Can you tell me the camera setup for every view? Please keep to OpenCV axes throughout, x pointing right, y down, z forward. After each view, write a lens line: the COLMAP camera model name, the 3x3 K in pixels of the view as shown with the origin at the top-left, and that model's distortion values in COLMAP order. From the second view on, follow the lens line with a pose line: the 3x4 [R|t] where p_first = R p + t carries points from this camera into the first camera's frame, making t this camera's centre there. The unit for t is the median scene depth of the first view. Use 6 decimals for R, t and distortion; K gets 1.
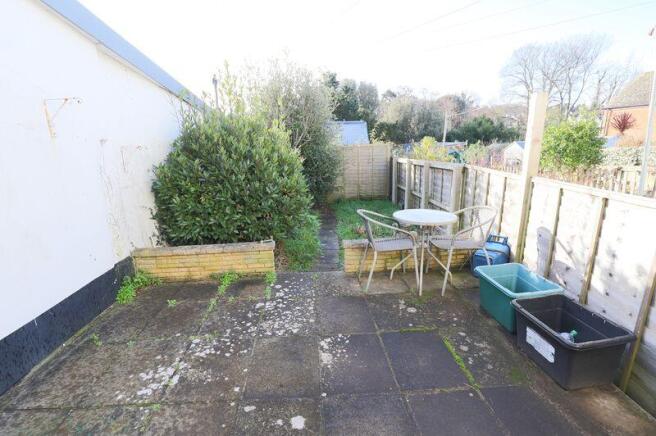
lens RADIAL K [[317.2, 0, 328.0], [0, 317.2, 218.0], [0, 0, 1]] dist [-0.037903, 0.006970]
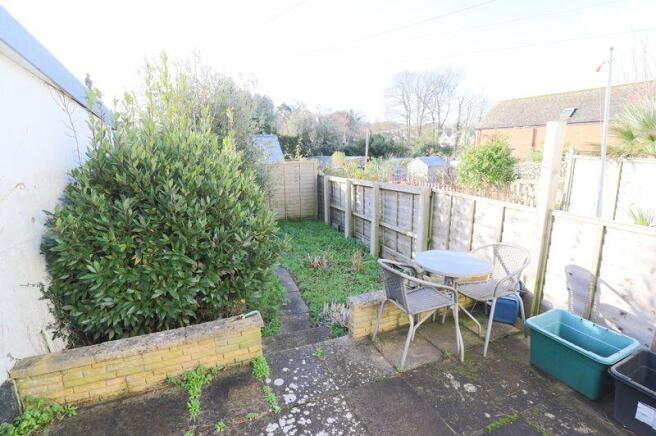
lens RADIAL K [[317.2, 0, 328.0], [0, 317.2, 218.0], [0, 0, 1]] dist [-0.037903, 0.006970]
pose [[0.947508, -0.051731, 0.315519, -0.223228], [0.063137, 0.997665, -0.026031, -0.101920], [-0.313436, 0.044586, 0.948562, 0.264877]]
